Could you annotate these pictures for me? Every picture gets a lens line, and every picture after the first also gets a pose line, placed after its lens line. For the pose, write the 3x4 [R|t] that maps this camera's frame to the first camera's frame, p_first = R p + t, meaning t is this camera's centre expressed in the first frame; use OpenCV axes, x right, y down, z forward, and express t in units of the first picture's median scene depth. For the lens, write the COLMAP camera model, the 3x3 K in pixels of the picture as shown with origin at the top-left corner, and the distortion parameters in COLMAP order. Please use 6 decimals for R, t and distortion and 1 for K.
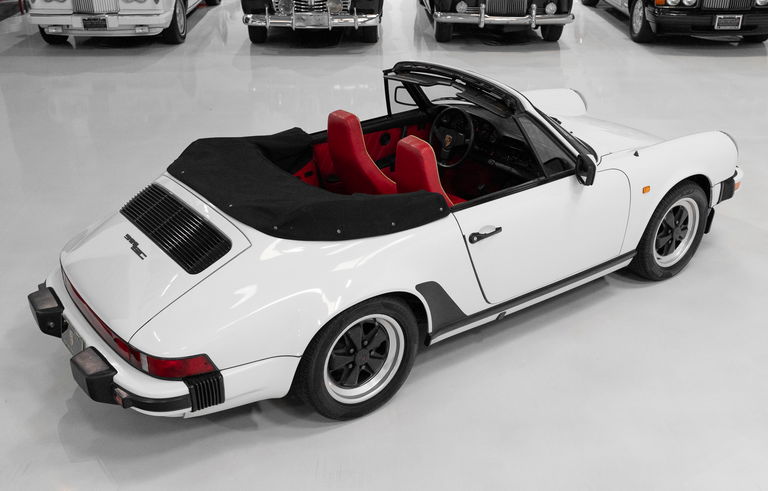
lens RADIAL K [[815.8, 0, 410.7], [0, 815.8, 249.6], [0, 0, 1]] dist [0.008405, 0.000000]
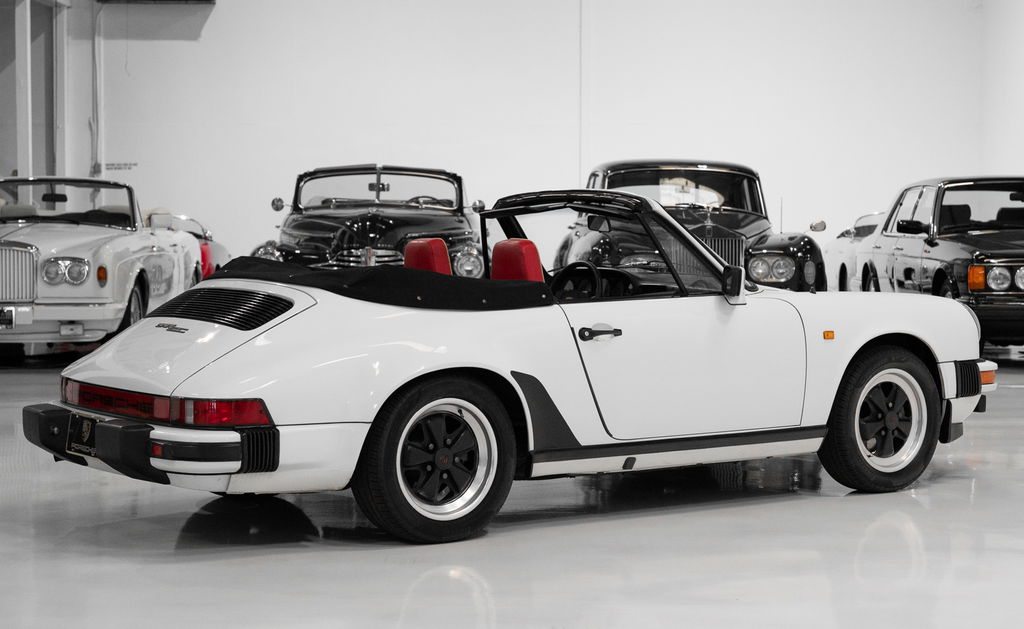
lens RADIAL K [[2008.9, 0, 547.1], [0, 2008.9, 272.5], [0, 0, 1]] dist [0.075805, 0.000000]
pose [[0.999891, -0.006187, -0.013374, 0.056216], [0.000233, 0.914104, -0.405479, 0.621013], [0.014733, 0.405432, 0.914006, -0.709587]]
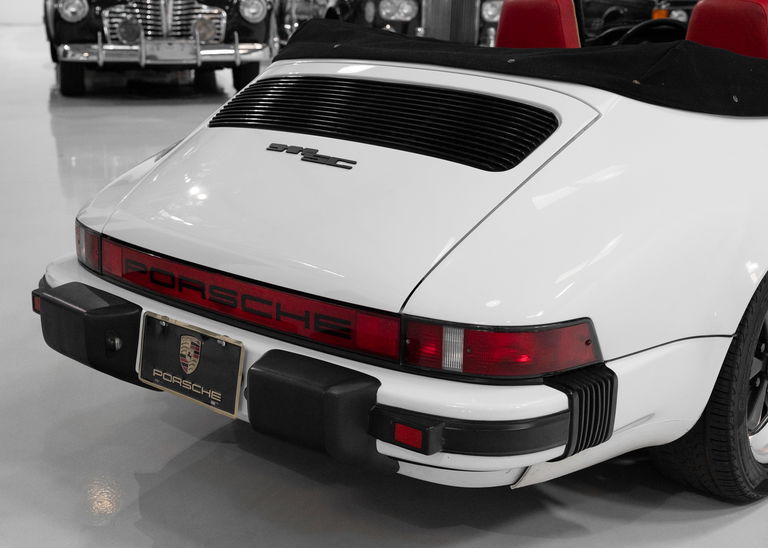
lens RADIAL K [[1148.4, 0, 361.9], [0, 1148.4, 257.4], [0, 0, 1]] dist [-0.013084, 0.000000]
pose [[0.980898, -0.046197, 0.188959, -0.350798], [0.082256, 0.978775, -0.187704, 0.145049], [-0.176277, 0.199662, 0.963878, 0.296136]]
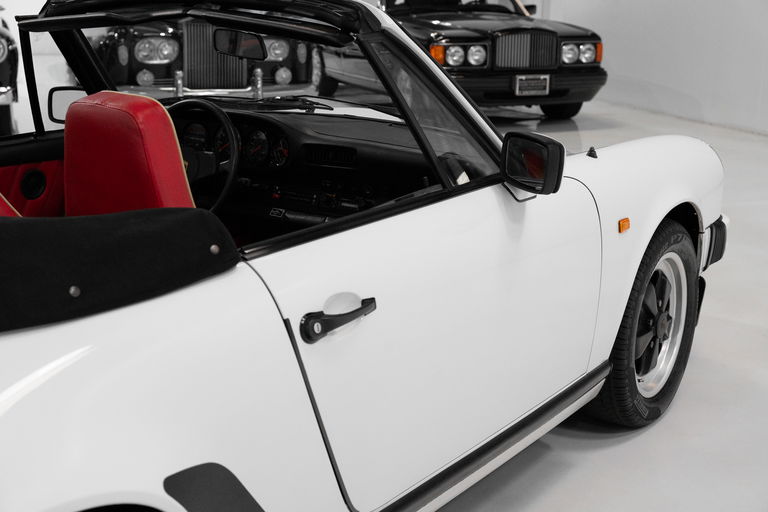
lens RADIAL K [[1061.0, 0, 380.5], [0, 1061.0, 249.9], [0, 0, 1]] dist [0.006371, 0.000000]
pose [[0.956503, -0.071967, 0.282707, -0.018691], [0.128308, 0.974109, -0.186141, 0.036041], [-0.261991, 0.214318, 0.940972, 0.466127]]
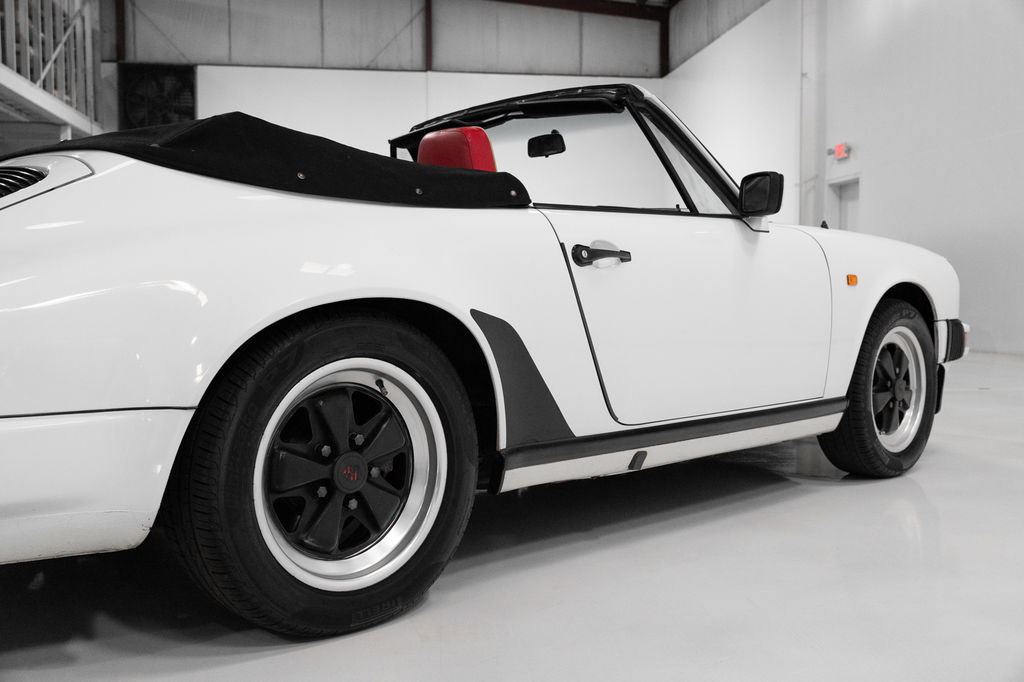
lens RADIAL K [[983.3, 0, 519.3], [0, 983.3, 337.4], [0, 0, 1]] dist [0.003385, 0.000000]
pose [[0.993565, -0.016650, 0.112036, -0.023196], [0.059371, 0.918918, -0.389955, 0.220859], [-0.096459, 0.394097, 0.913993, 0.404658]]
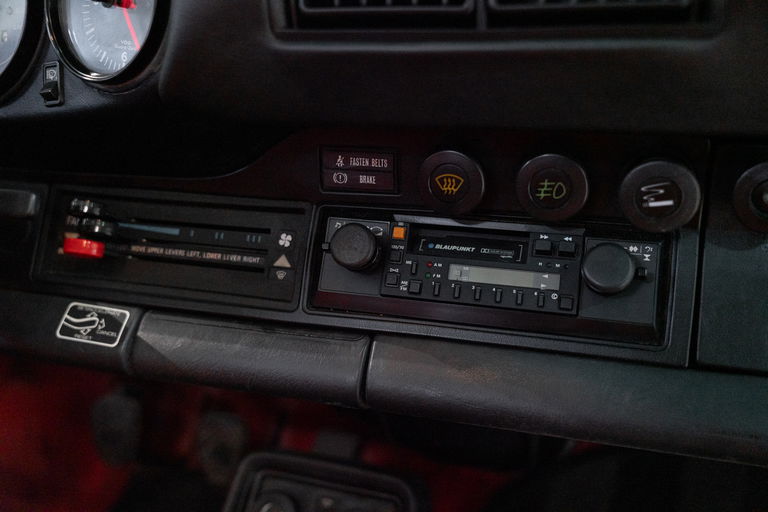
lens RADIAL K [[737.5, 0, 380.7], [0, 737.5, 250.4], [0, 0, 1]] dist [0.003385, 0.000000]
pose [[0.809567, -0.118283, 0.574988, 0.084907], [0.239320, 0.960898, -0.139285, -0.105675], [-0.536030, 0.250367, 0.806219, 1.002297]]
